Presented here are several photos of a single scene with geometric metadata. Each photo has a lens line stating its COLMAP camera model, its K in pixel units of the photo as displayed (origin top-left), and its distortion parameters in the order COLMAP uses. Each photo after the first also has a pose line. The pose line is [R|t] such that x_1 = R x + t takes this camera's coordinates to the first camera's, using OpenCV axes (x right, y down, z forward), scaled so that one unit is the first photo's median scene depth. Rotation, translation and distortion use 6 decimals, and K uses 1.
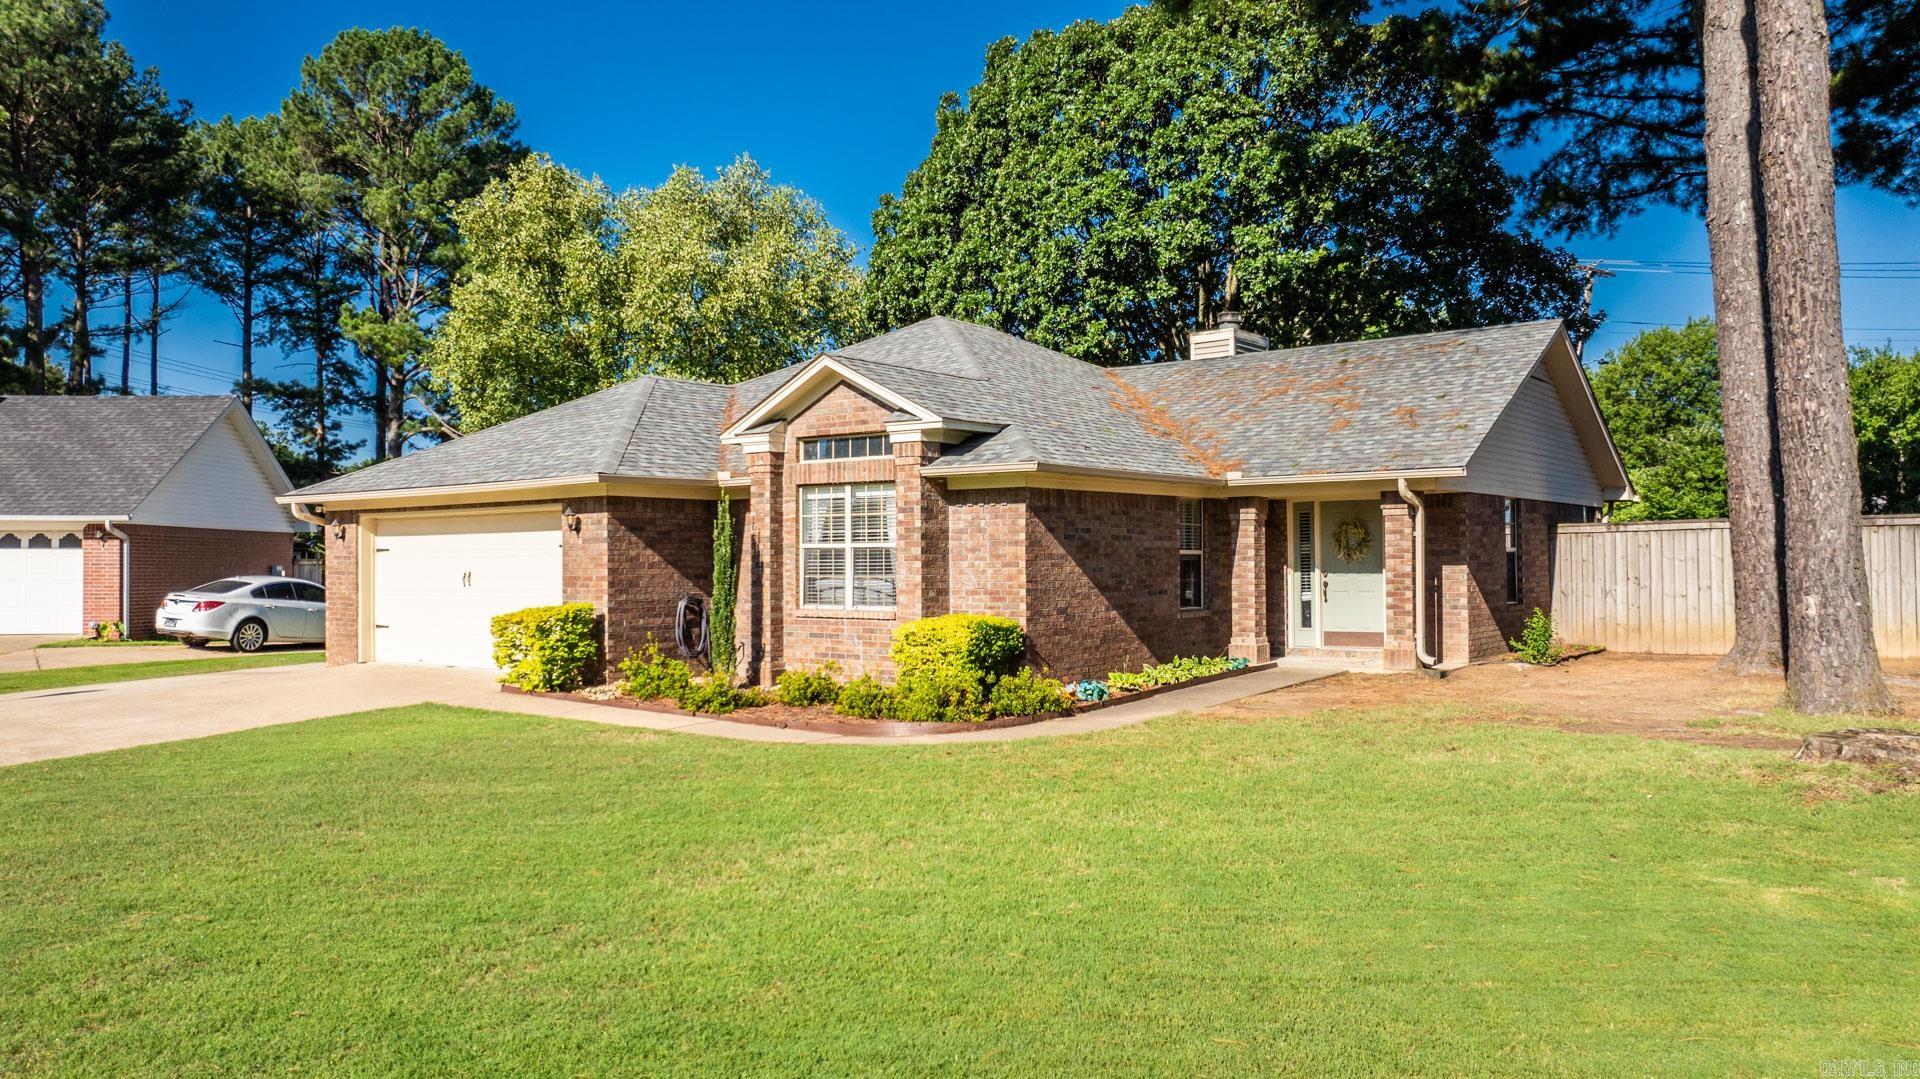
lens RADIAL K [[1283.7, 0, 960.0], [0, 1283.7, 539.5], [0, 0, 1]] dist [-0.029142, -0.000638]
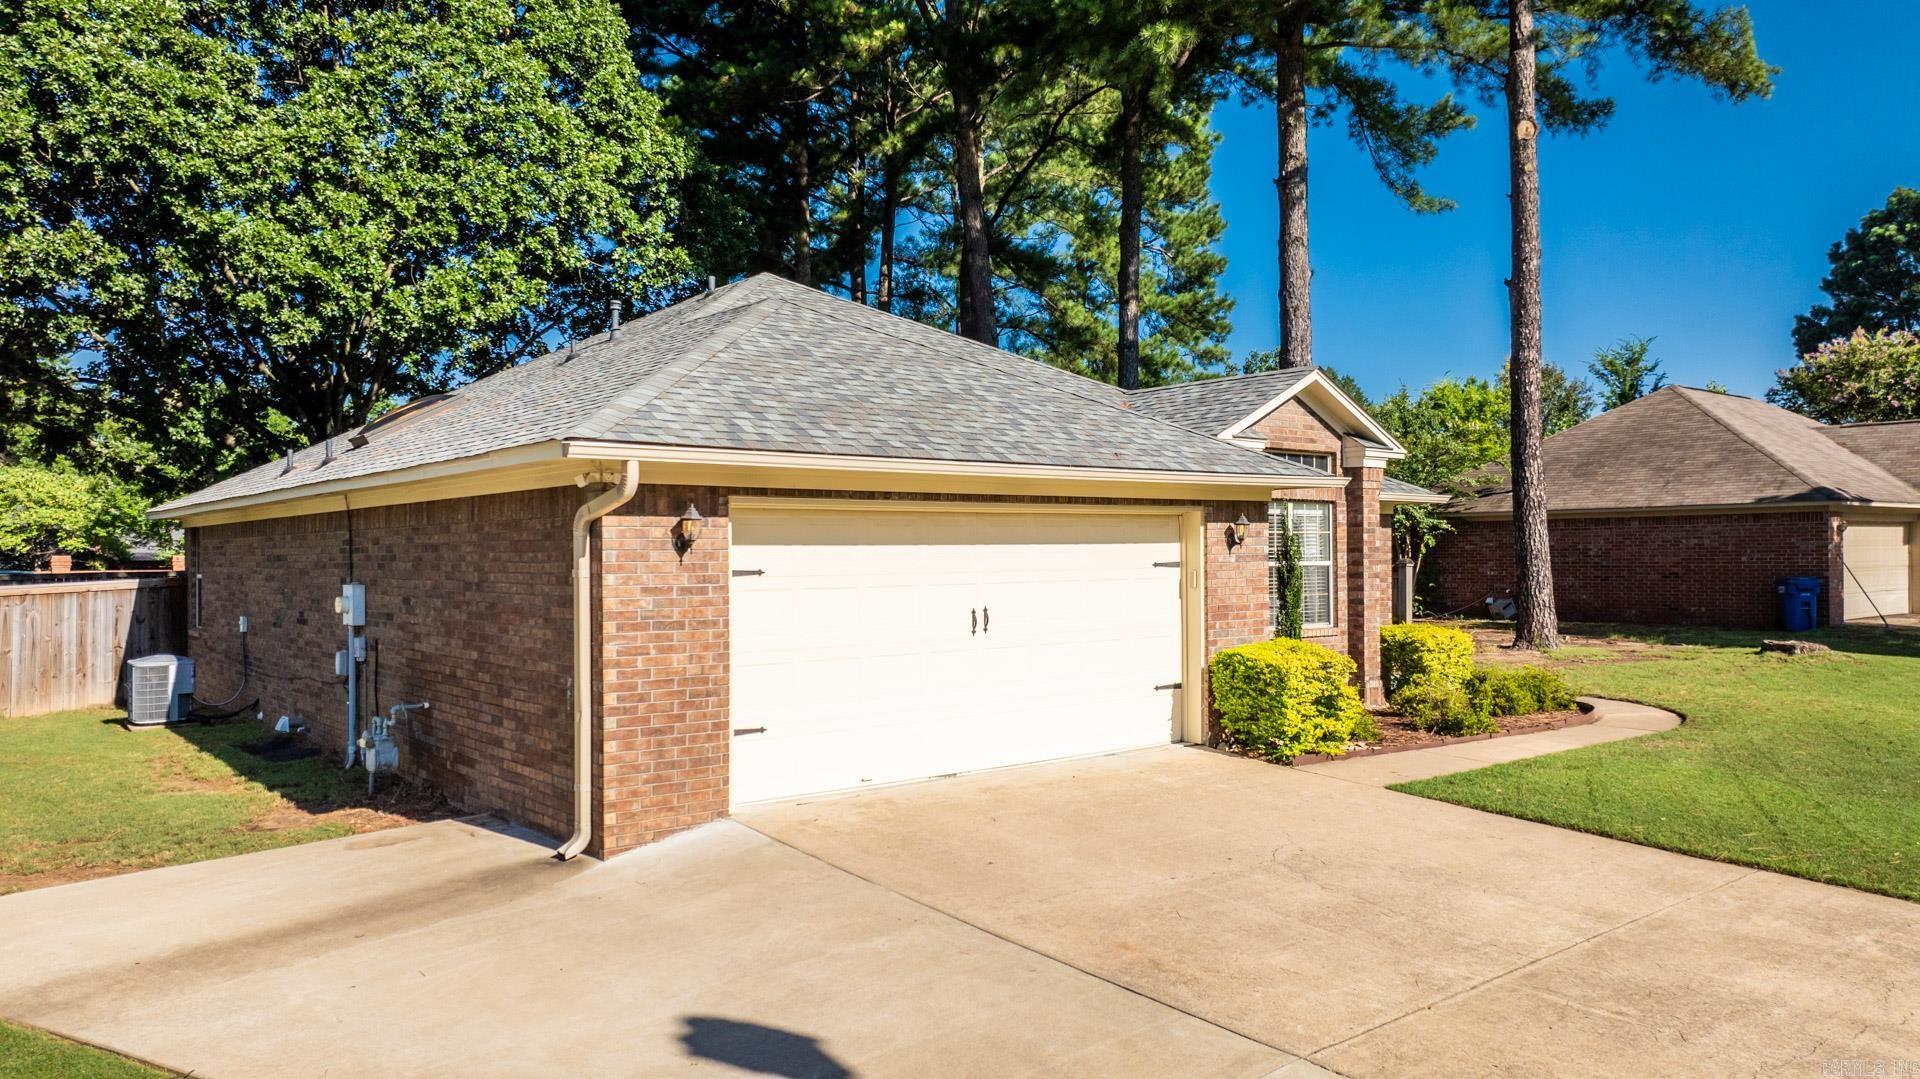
lens RADIAL K [[1314.3, 0, 960.0], [0, 1314.3, 539.5], [0, 0, 1]] dist [-0.007502, 0.001470]
pose [[0.242748, 0.011199, 0.970025, -1.092868], [-0.012064, 0.999891, -0.008524, -0.001539], [-0.970014, -0.009634, 0.242856, 0.970440]]
